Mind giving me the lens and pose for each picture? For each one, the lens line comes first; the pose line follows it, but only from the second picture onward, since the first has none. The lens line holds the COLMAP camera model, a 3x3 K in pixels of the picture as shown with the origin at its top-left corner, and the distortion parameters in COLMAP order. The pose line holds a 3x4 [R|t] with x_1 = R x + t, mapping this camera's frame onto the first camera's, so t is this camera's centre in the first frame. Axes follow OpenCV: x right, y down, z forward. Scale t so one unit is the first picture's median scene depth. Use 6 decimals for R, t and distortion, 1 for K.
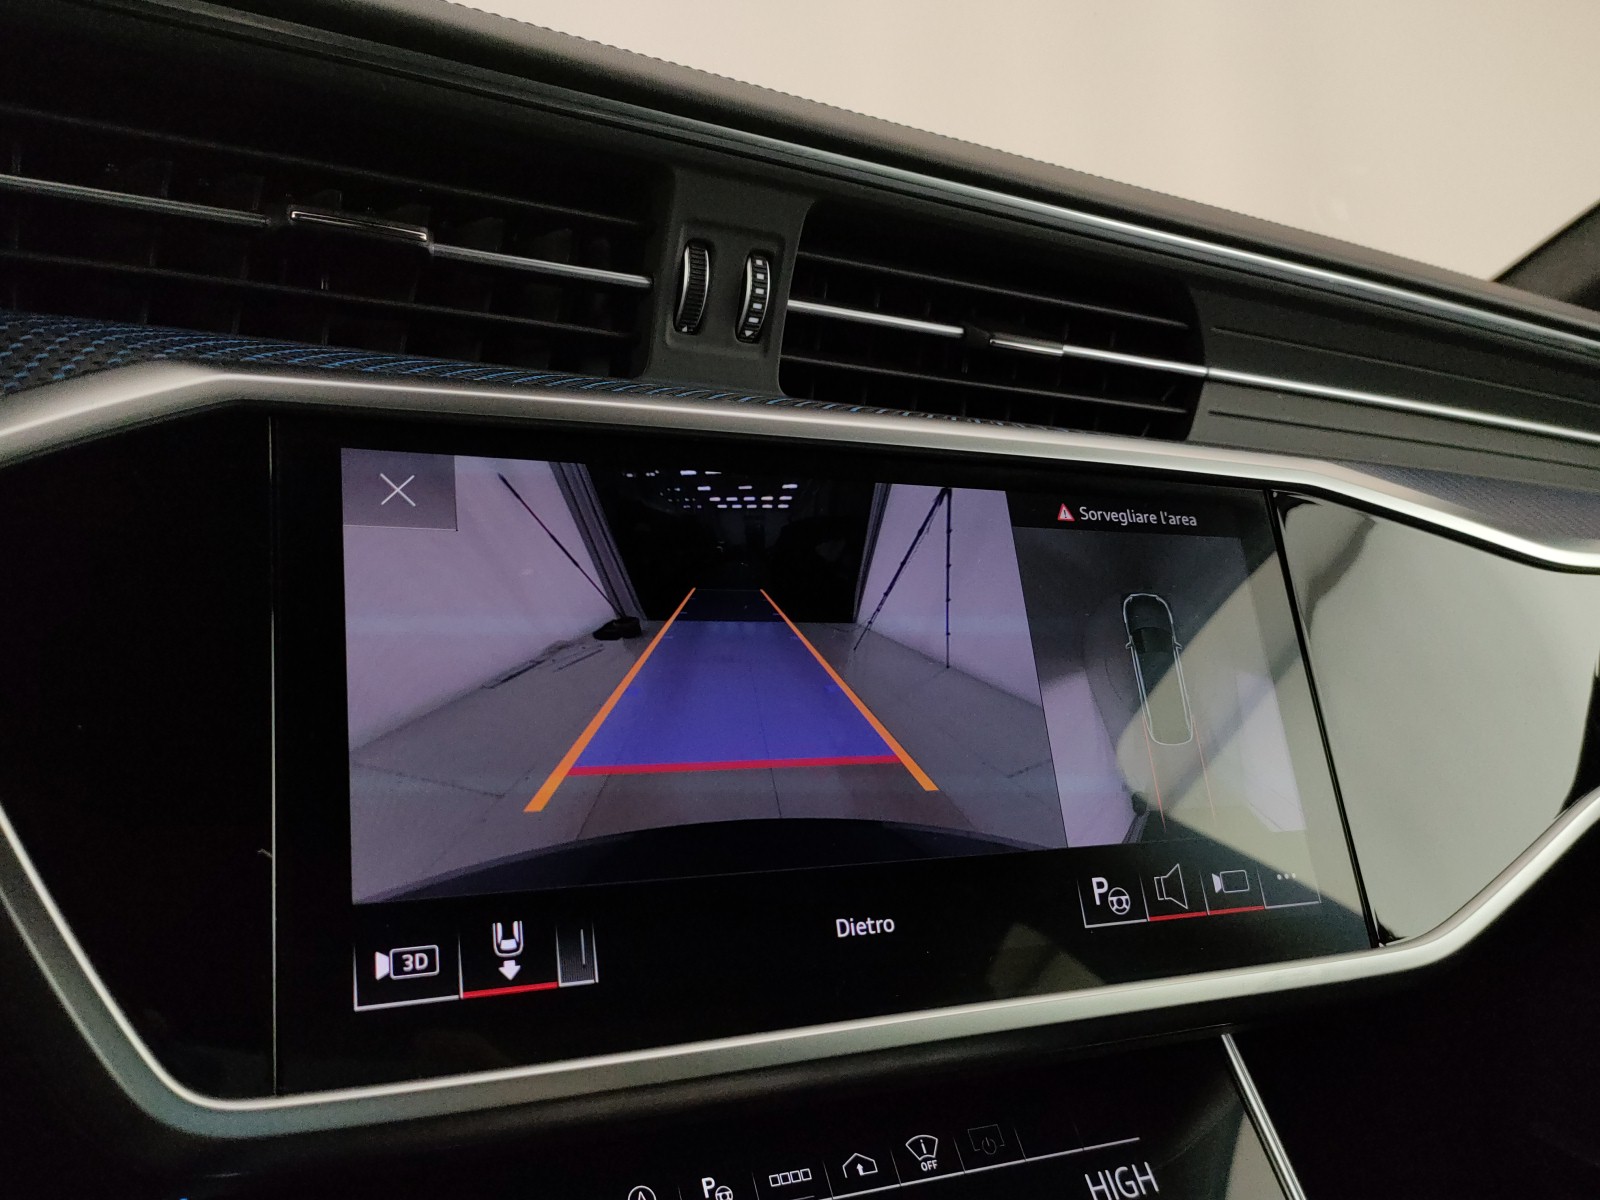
lens RADIAL K [[1355.7, 0, 804.2], [0, 1355.7, 600.5], [0, 0, 1]] dist [0.049262, 0.000282]
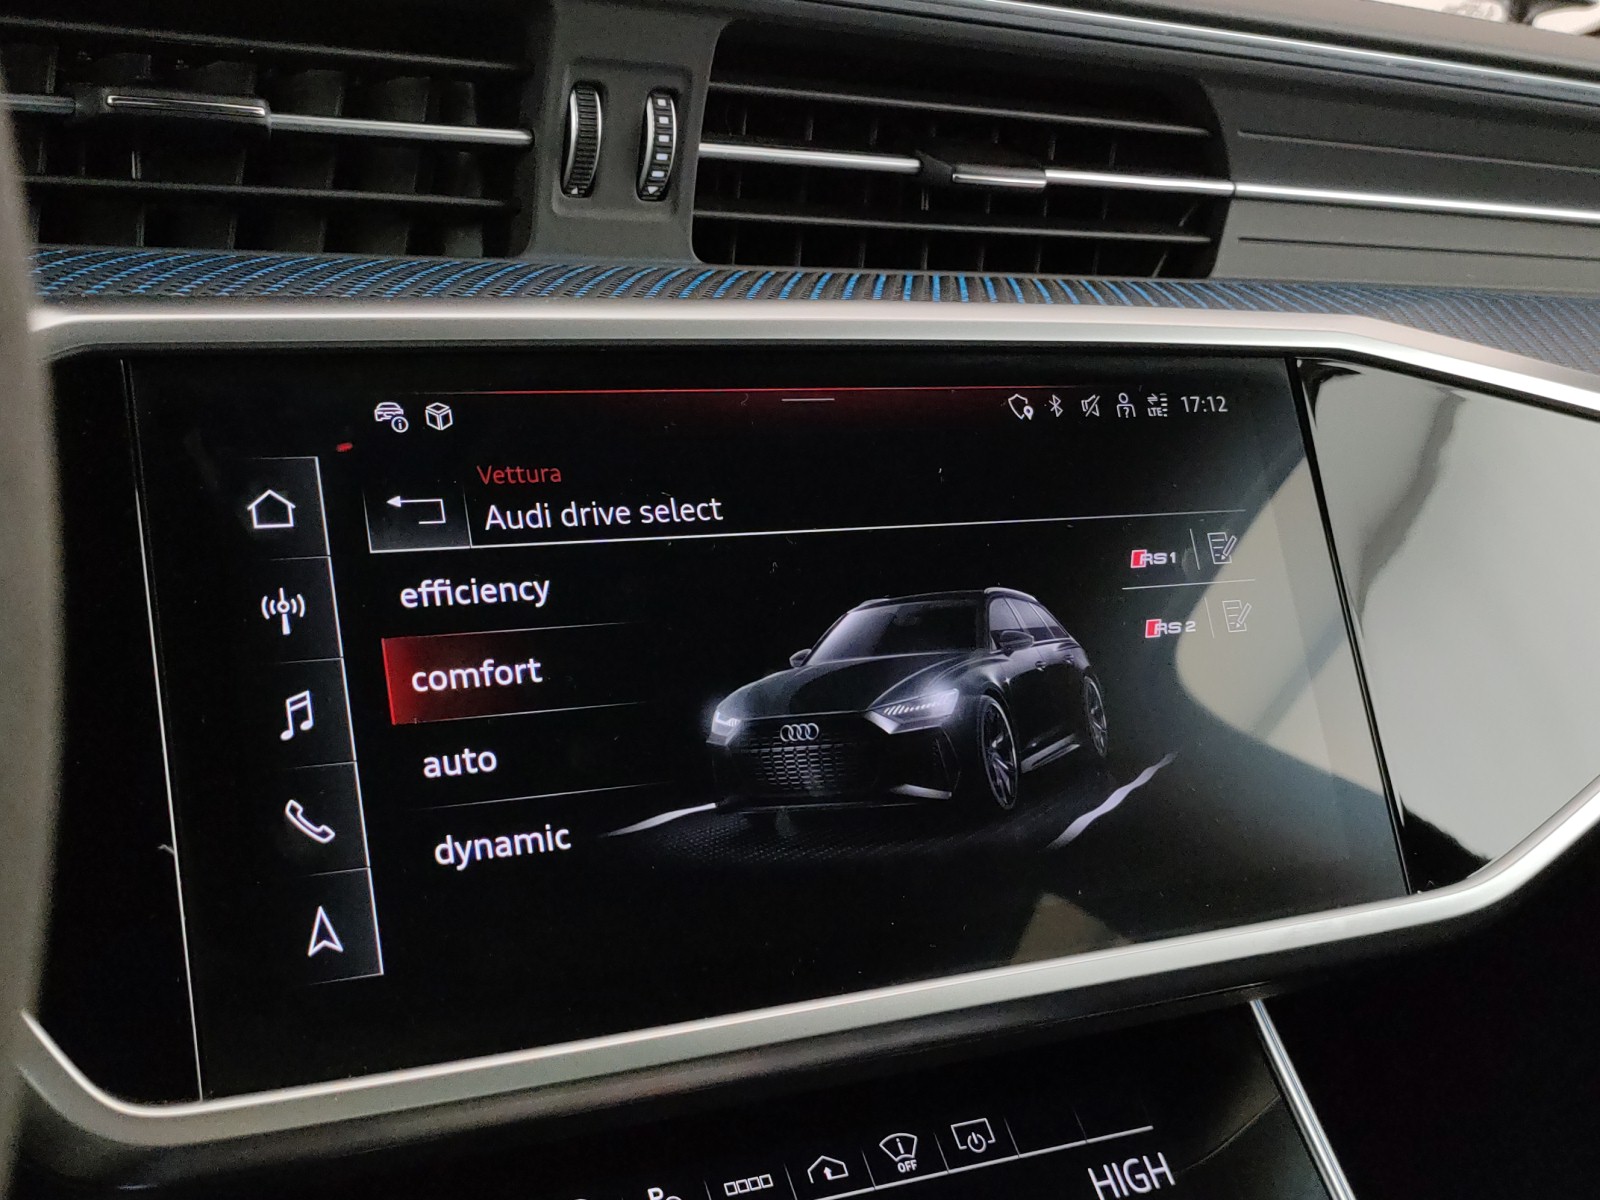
lens RADIAL K [[2072.9, 0, 801.8], [0, 2072.9, 598.5], [0, 0, 1]] dist [0.047299, 0.074151]
pose [[0.998559, -0.043295, 0.031708, -0.001875], [0.040527, 0.995703, 0.083264, -0.054340], [-0.035176, -0.081859, 0.996023, -0.262600]]
